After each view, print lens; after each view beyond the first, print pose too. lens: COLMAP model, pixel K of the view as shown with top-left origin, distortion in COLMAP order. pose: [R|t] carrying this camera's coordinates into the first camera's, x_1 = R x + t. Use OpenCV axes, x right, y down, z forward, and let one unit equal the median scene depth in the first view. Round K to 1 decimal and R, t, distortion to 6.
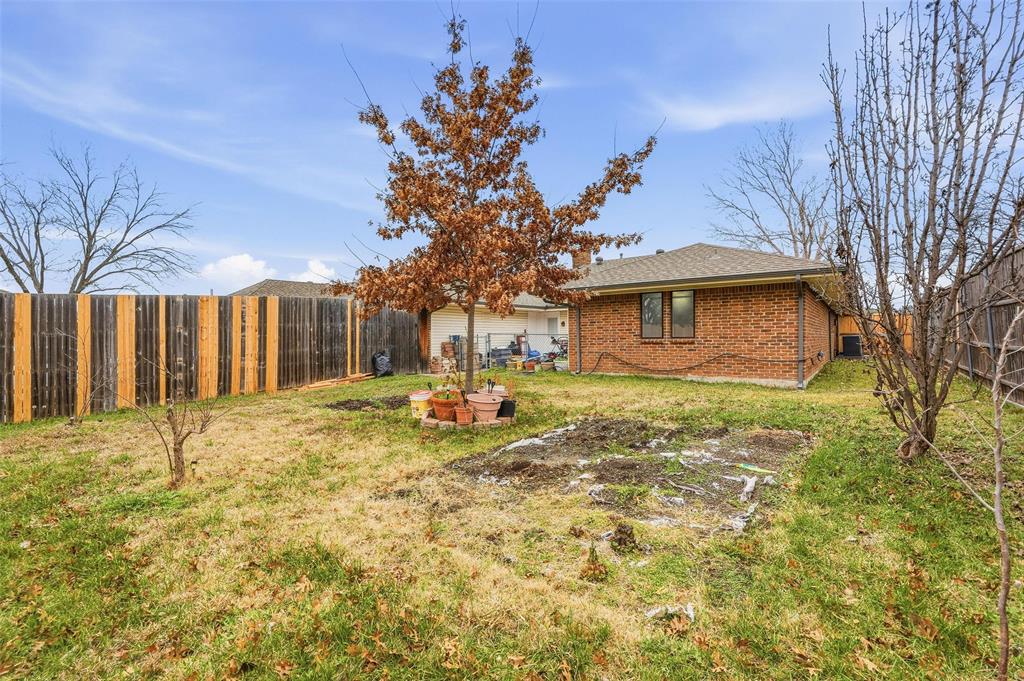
lens RADIAL K [[460.9, 0, 514.3], [0, 460.9, 343.2], [0, 0, 1]] dist [0.000014, 0.000069]
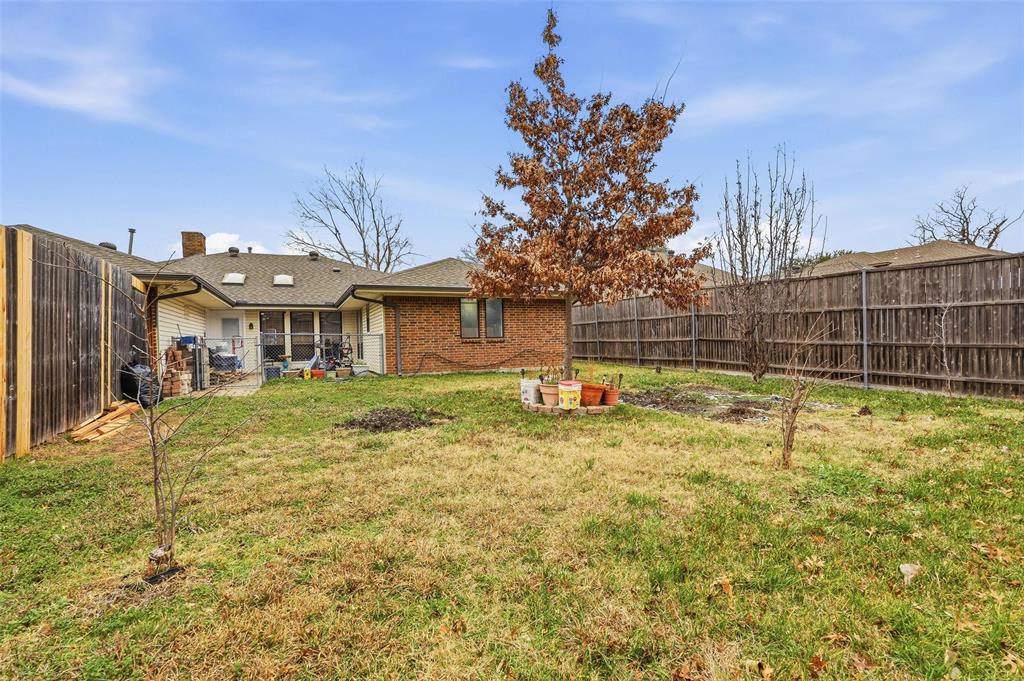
lens RADIAL K [[454.1, 0, 511.4], [0, 454.1, 345.3], [0, 0, 1]] dist [-0.004861, 0.000139]
pose [[0.497522, -0.006879, 0.867424, -0.609459], [0.024367, 0.999685, -0.006049, 0.015988], [-0.867109, 0.024146, 0.497533, 0.358790]]
